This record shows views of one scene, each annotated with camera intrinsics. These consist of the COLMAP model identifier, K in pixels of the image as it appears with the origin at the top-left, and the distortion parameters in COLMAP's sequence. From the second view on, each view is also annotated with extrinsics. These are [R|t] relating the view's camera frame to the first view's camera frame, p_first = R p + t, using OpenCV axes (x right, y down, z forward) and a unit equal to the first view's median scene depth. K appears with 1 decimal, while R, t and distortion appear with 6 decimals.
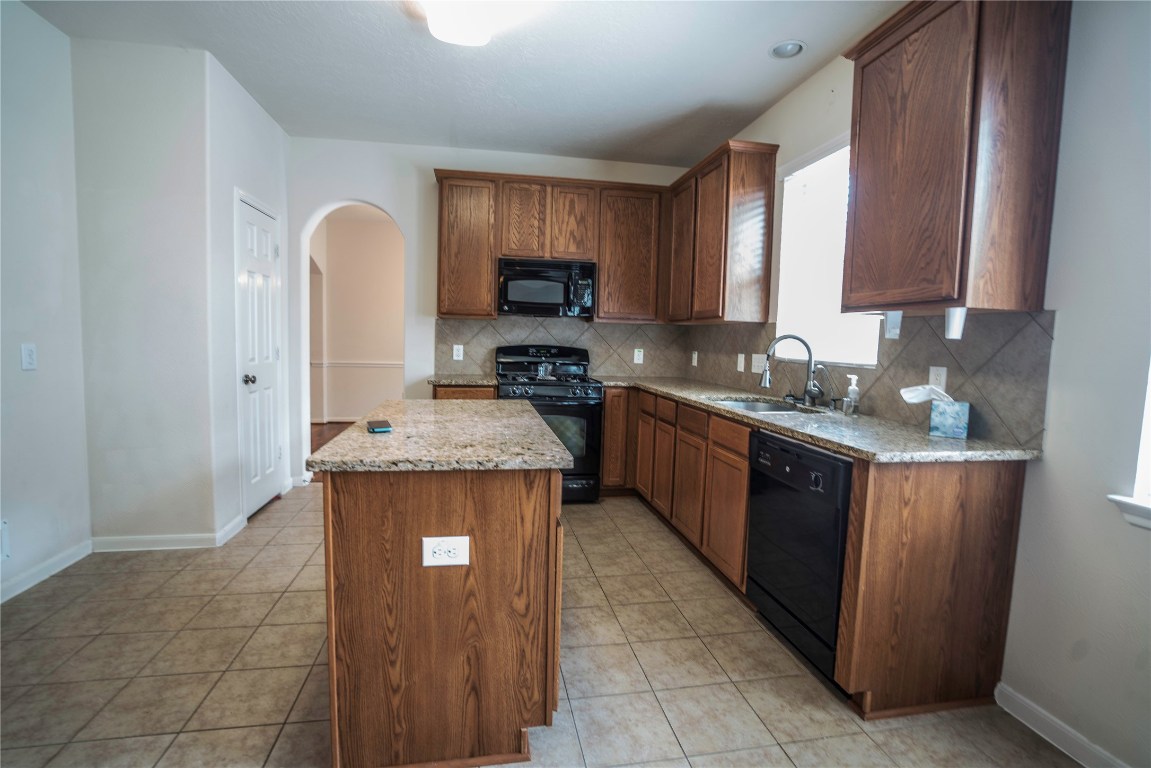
lens RADIAL K [[526.8, 0, 568.0], [0, 526.8, 379.2], [0, 0, 1]] dist [-0.038336, 0.009595]
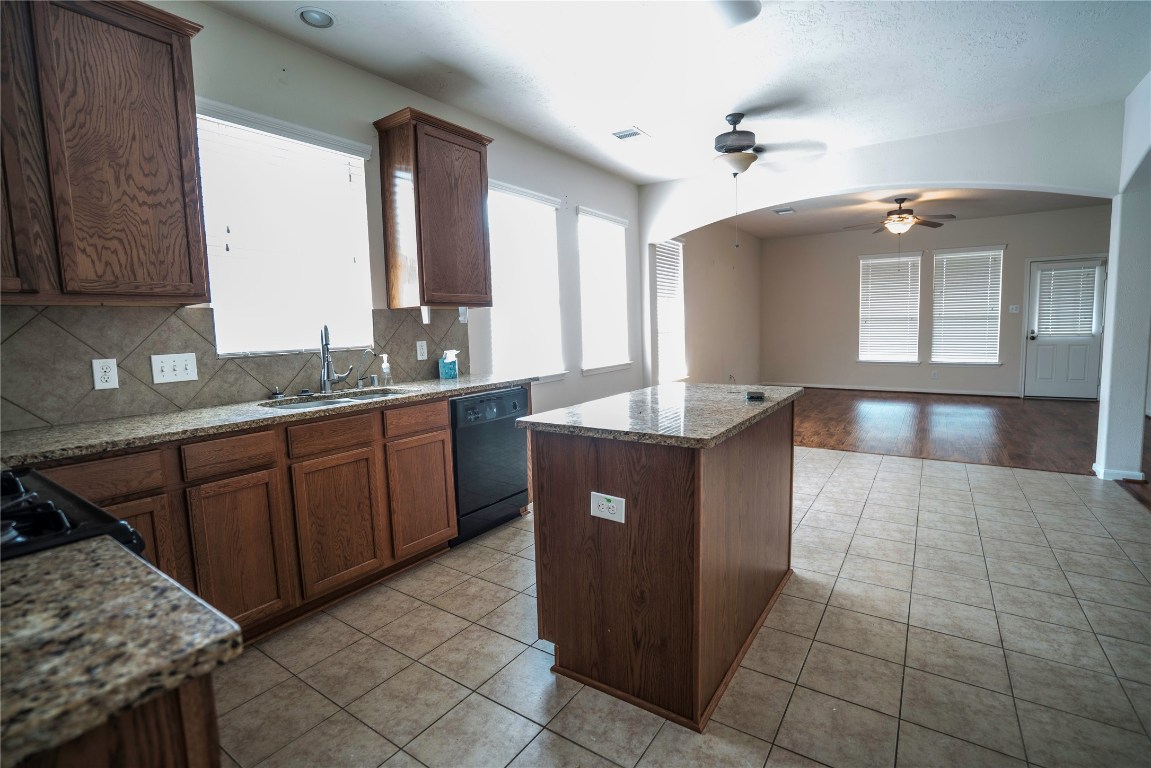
lens RADIAL K [[526.8, 0, 578.2], [0, 526.8, 380.7], [0, 0, 1]] dist [-0.038336, 0.009595]
pose [[-0.718116, -0.073928, 0.691985, -0.508353], [0.065019, 0.982865, 0.172478, -0.100671], [-0.692879, 0.168852, -0.701005, 1.197060]]
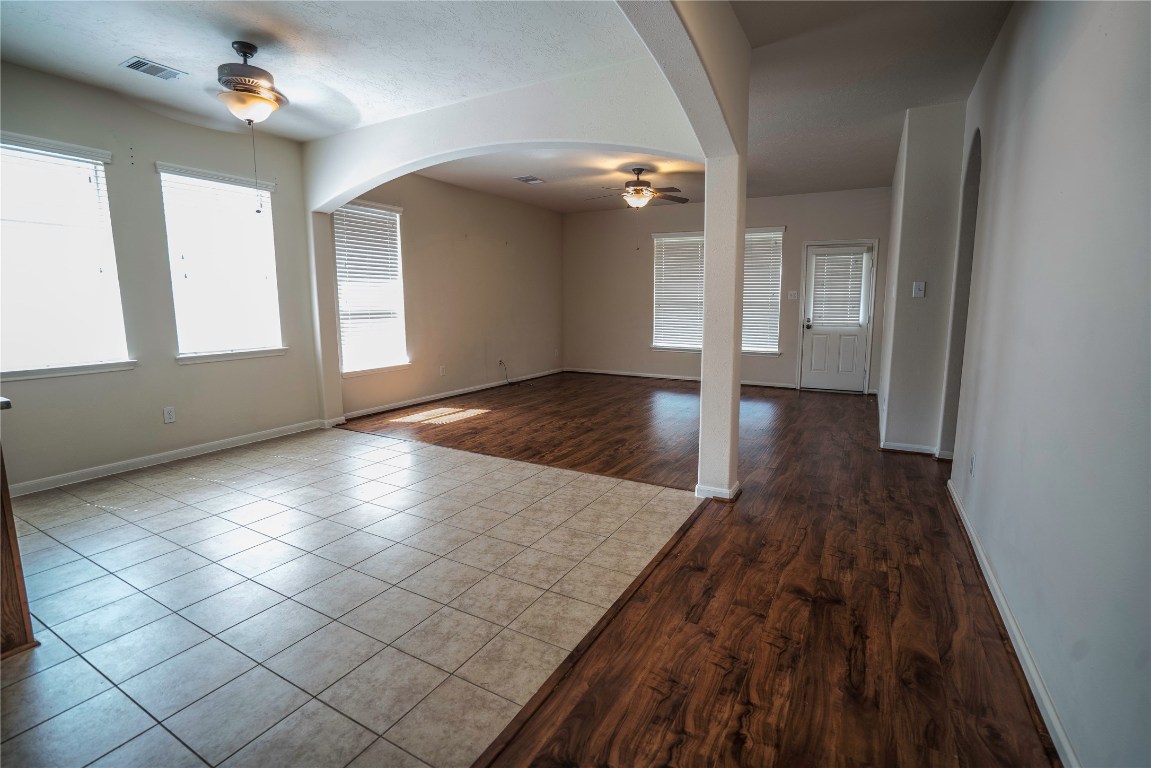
lens RADIAL K [[526.8, 0, 574.7], [0, 526.8, 388.7], [0, 0, 1]] dist [-0.038336, 0.009595]
pose [[-0.778213, -0.117956, 0.616823, -1.016991], [0.035829, 0.972263, 0.231130, -0.050056], [-0.626977, 0.201969, -0.752402, 0.444416]]
